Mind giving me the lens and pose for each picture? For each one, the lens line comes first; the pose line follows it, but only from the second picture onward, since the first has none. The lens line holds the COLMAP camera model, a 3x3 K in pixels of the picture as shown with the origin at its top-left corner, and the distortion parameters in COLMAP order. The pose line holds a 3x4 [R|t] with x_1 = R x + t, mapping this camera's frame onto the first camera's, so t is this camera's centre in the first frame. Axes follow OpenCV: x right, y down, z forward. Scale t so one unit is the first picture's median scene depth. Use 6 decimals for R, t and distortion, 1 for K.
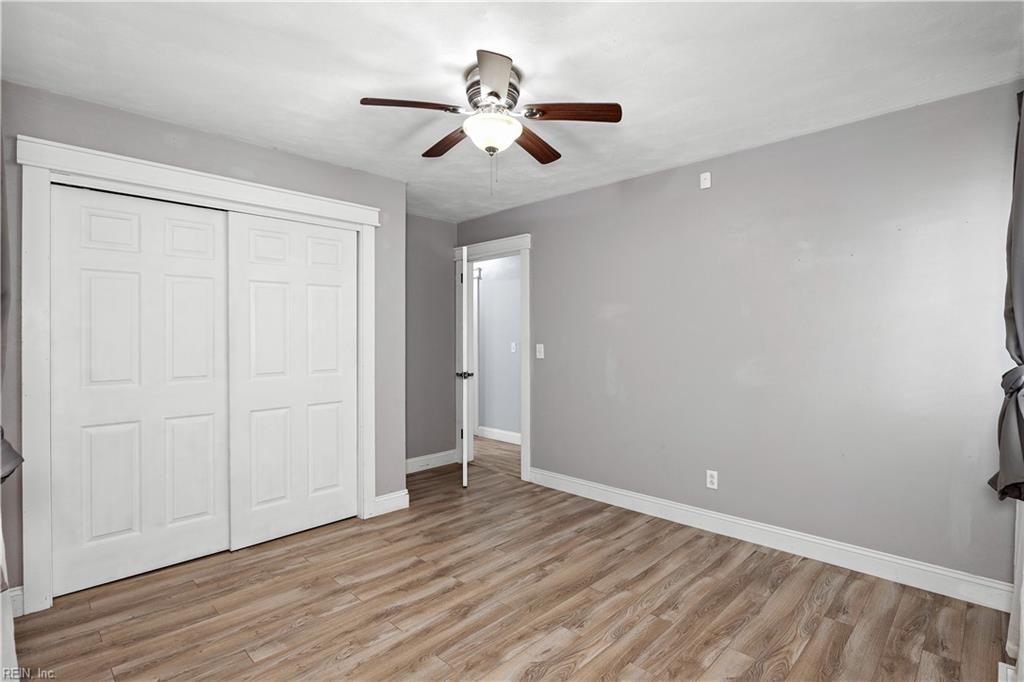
lens RADIAL K [[499.2, 0, 512.8], [0, 499.2, 340.2], [0, 0, 1]] dist [-0.003565, -0.000082]
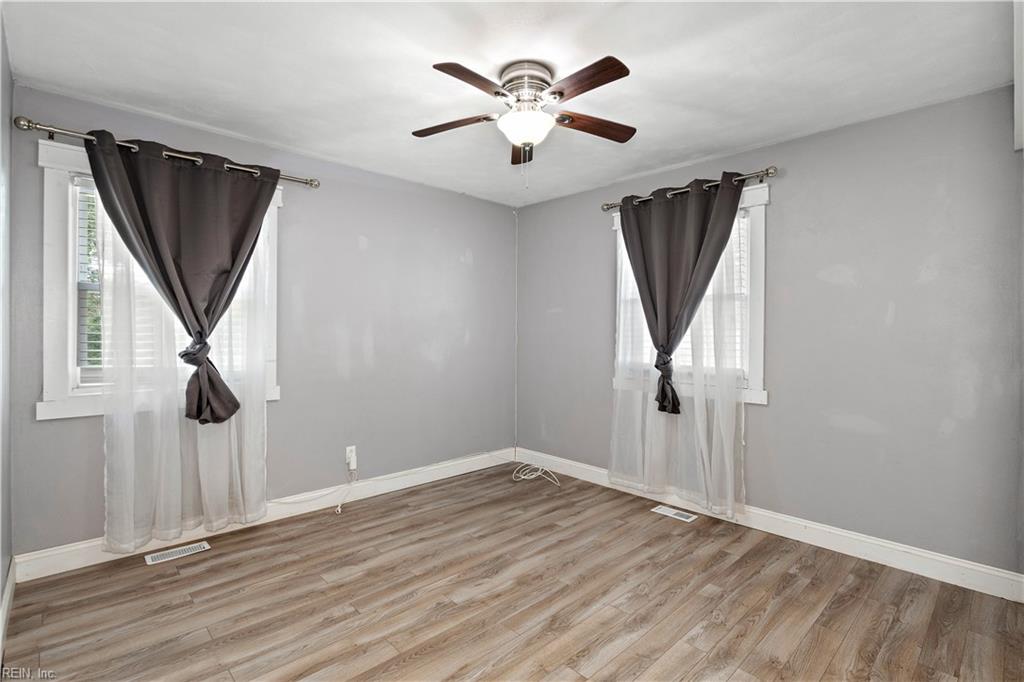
lens RADIAL K [[499.2, 0, 508.3], [0, 499.2, 334.9], [0, 0, 1]] dist [-0.003565, -0.000082]
pose [[-0.999222, -0.005558, 0.039042, -0.044804], [-0.004960, 0.999869, 0.015385, -0.005238], [-0.039123, 0.015179, -0.999119, 1.984505]]
